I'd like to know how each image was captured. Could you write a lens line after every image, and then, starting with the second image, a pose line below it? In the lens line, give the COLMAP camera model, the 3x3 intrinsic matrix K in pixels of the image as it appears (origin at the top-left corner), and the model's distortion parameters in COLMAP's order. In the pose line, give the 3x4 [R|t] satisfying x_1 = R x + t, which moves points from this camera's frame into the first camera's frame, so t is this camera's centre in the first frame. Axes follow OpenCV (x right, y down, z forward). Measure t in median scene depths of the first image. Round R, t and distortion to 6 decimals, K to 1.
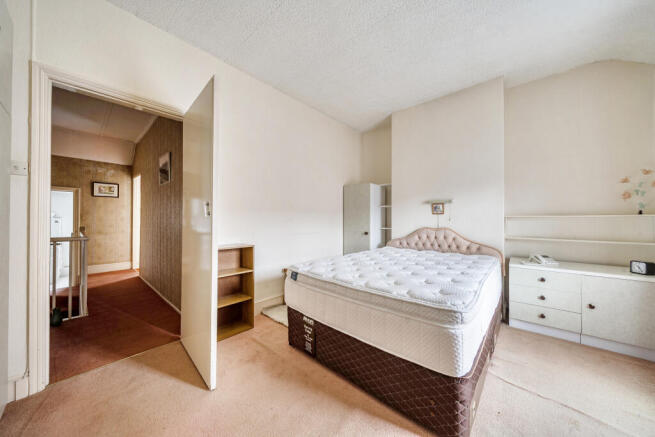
lens RADIAL K [[224.8, 0, 324.5], [0, 224.8, 215.2], [0, 0, 1]] dist [0.000218, -0.000089]
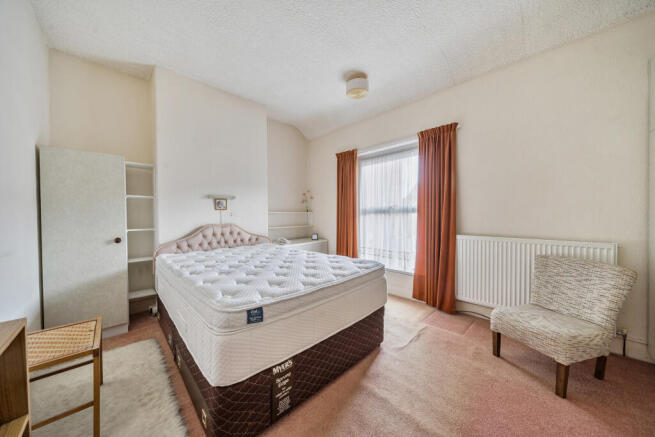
lens RADIAL K [[224.8, 0, 324.5], [0, 224.8, 215.2], [0, 0, 1]] dist [0.000218, -0.000089]
pose [[0.060976, -0.008308, 0.998105, -0.447465], [-0.009999, 0.999910, 0.008934, 0.005550], [-0.998089, -0.010524, 0.060887, 0.515486]]
